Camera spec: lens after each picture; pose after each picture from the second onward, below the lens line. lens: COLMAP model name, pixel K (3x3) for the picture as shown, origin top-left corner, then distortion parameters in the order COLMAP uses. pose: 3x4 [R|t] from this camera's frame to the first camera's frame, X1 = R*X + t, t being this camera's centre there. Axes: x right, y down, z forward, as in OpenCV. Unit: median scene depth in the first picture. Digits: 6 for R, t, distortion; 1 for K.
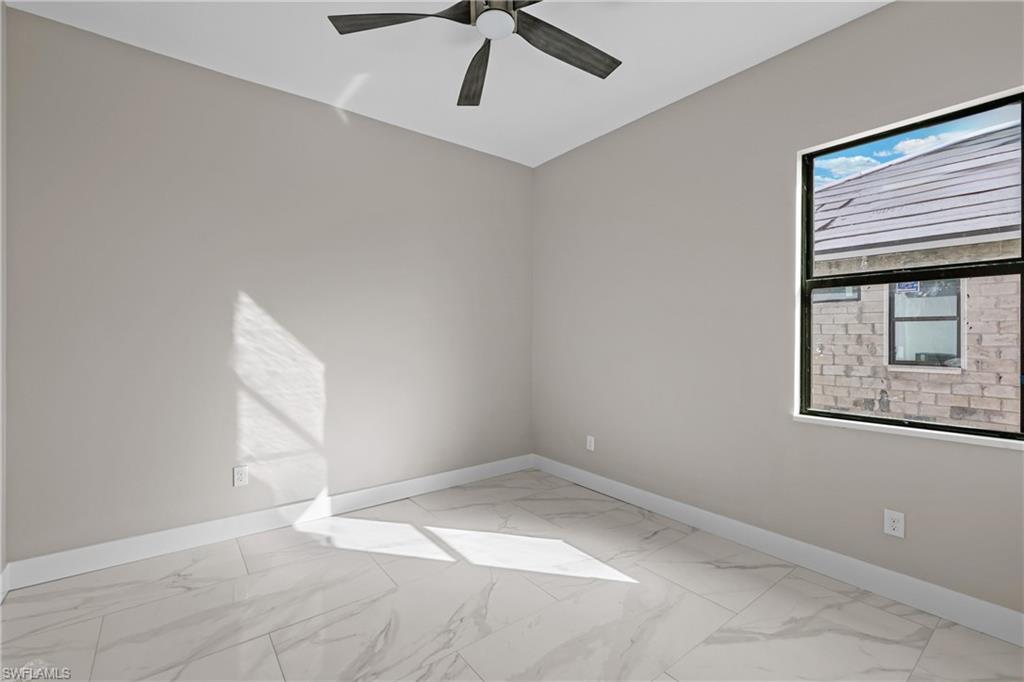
lens RADIAL K [[442.2, 0, 514.0], [0, 442.2, 341.0], [0, 0, 1]] dist [-0.000519, 0.000151]
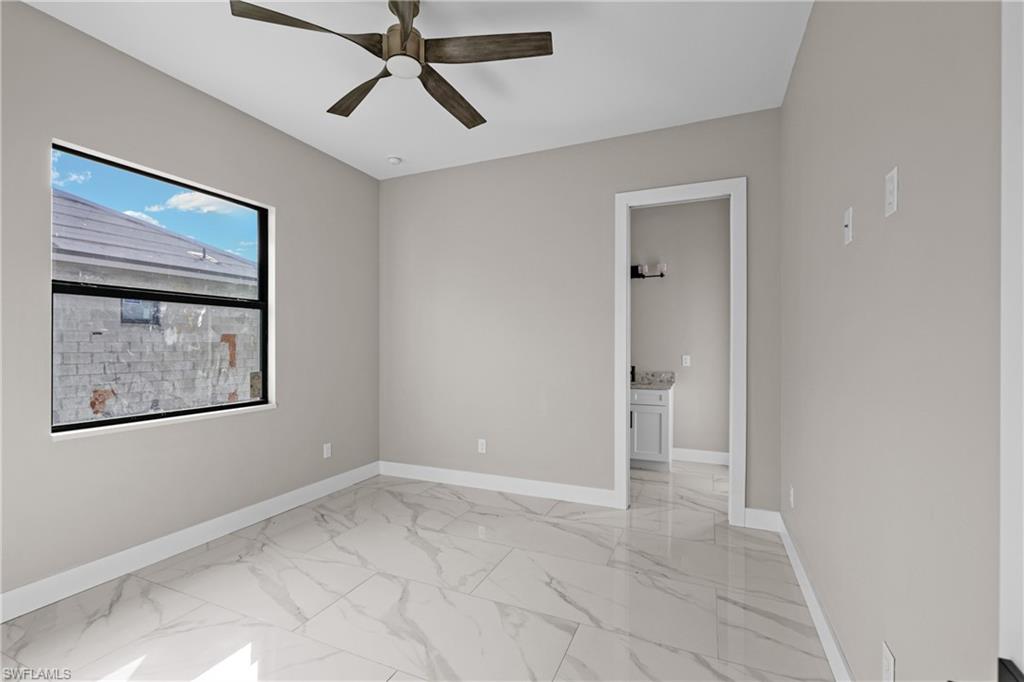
lens RADIAL K [[442.2, 0, 510.9], [0, 442.2, 347.3], [0, 0, 1]] dist [-0.000519, 0.000151]
pose [[-0.458644, -0.002204, 0.888617, -0.759844], [0.008931, 0.999935, 0.007089, -0.004742], [-0.888575, 0.011187, -0.458595, 0.810534]]
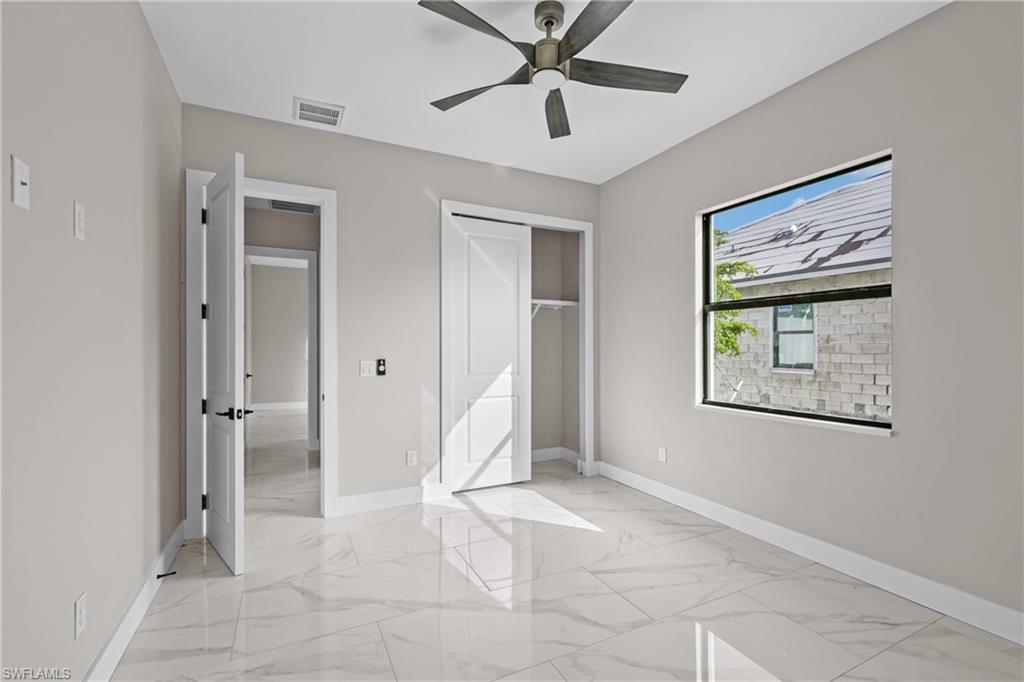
lens RADIAL K [[442.2, 0, 506.9], [0, 442.2, 343.8], [0, 0, 1]] dist [-0.000519, 0.000151]
pose [[0.975215, -0.005368, -0.221196, 0.361260], [0.000596, 0.999766, -0.021634, 0.010473], [0.221260, 0.020966, 0.974989, -0.457928]]
